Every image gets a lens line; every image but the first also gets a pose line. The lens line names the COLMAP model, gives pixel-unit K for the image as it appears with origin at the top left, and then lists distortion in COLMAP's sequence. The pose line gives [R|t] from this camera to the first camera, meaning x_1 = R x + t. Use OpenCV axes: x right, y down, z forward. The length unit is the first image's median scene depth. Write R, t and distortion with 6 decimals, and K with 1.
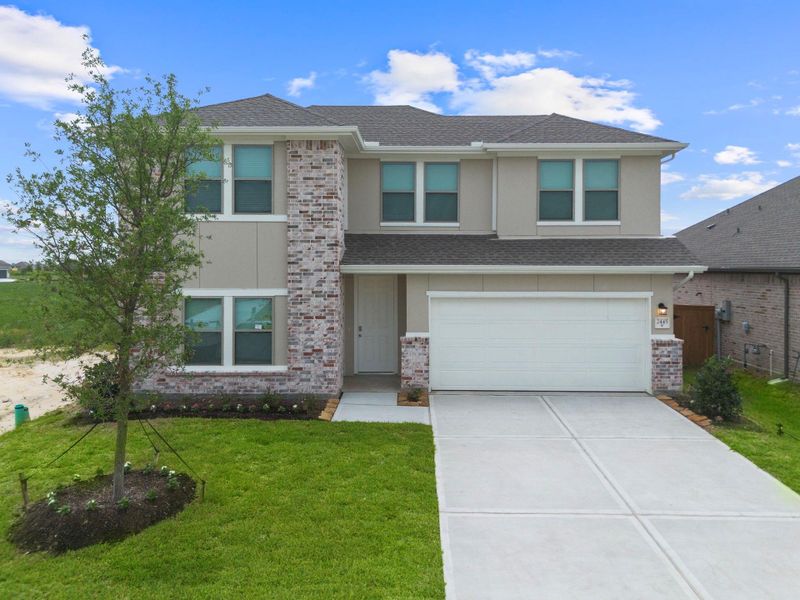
lens RADIAL K [[399.3, 0, 437.2], [0, 399.3, 299.5], [0, 0, 1]] dist [0.016054, -0.000890]
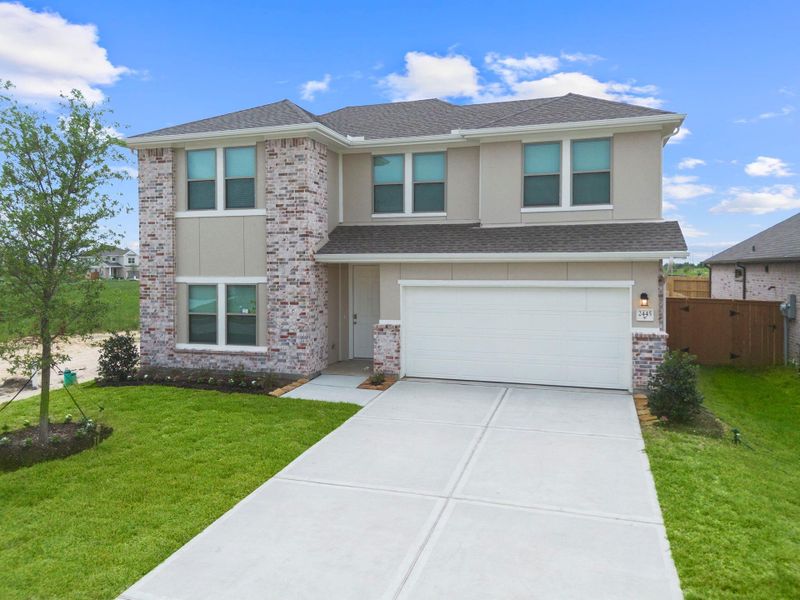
lens RADIAL K [[399.3, 0, 437.2], [0, 399.3, 299.5], [0, 0, 1]] dist [0.016054, -0.000890]
pose [[0.979882, 0.011710, -0.199235, 0.296108], [-0.009563, 0.999885, 0.011736, 0.018171], [0.199350, -0.009595, 0.979881, 0.018727]]
